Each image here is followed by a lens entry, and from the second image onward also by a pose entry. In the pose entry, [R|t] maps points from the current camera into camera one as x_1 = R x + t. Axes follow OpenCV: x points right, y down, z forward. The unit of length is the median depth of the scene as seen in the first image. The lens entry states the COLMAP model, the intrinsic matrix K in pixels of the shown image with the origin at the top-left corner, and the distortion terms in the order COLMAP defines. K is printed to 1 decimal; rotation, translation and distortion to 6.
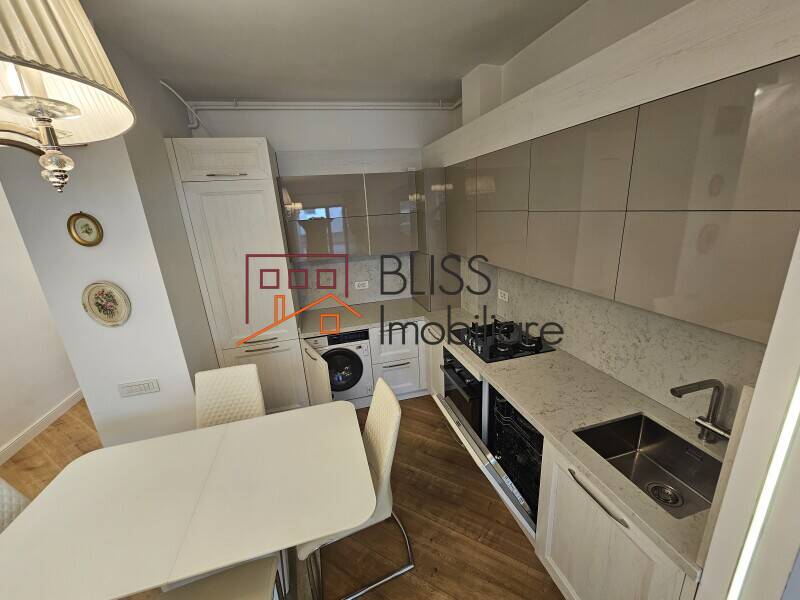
lens RADIAL K [[326.2, 0, 402.9], [0, 326.2, 303.5], [0, 0, 1]] dist [-0.004613, 0.002187]
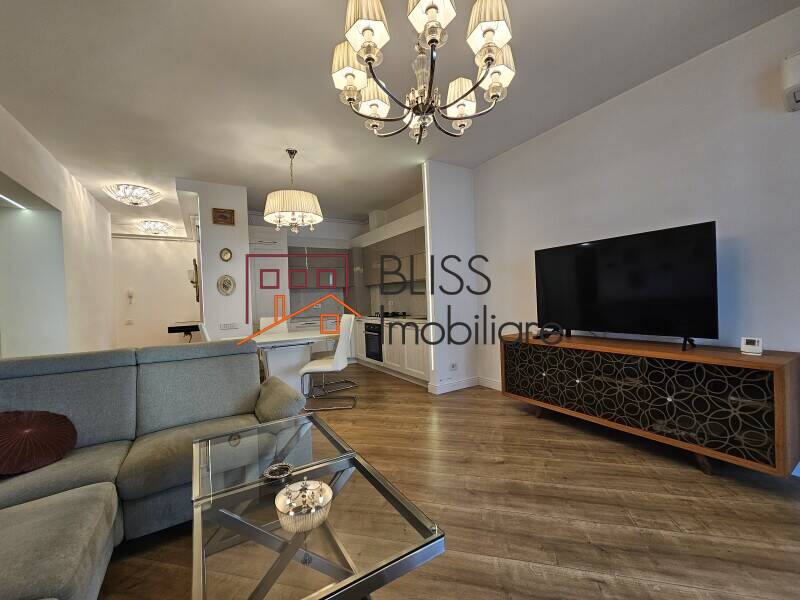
lens RADIAL K [[326.2, 0, 400.7], [0, 326.2, 302.3], [0, 0, 1]] dist [-0.004613, 0.002187]
pose [[0.958167, 0.020220, 0.285493, -0.279030], [0.064556, 0.956527, -0.284408, 0.670025], [-0.278833, 0.290941, 0.915208, -1.139004]]
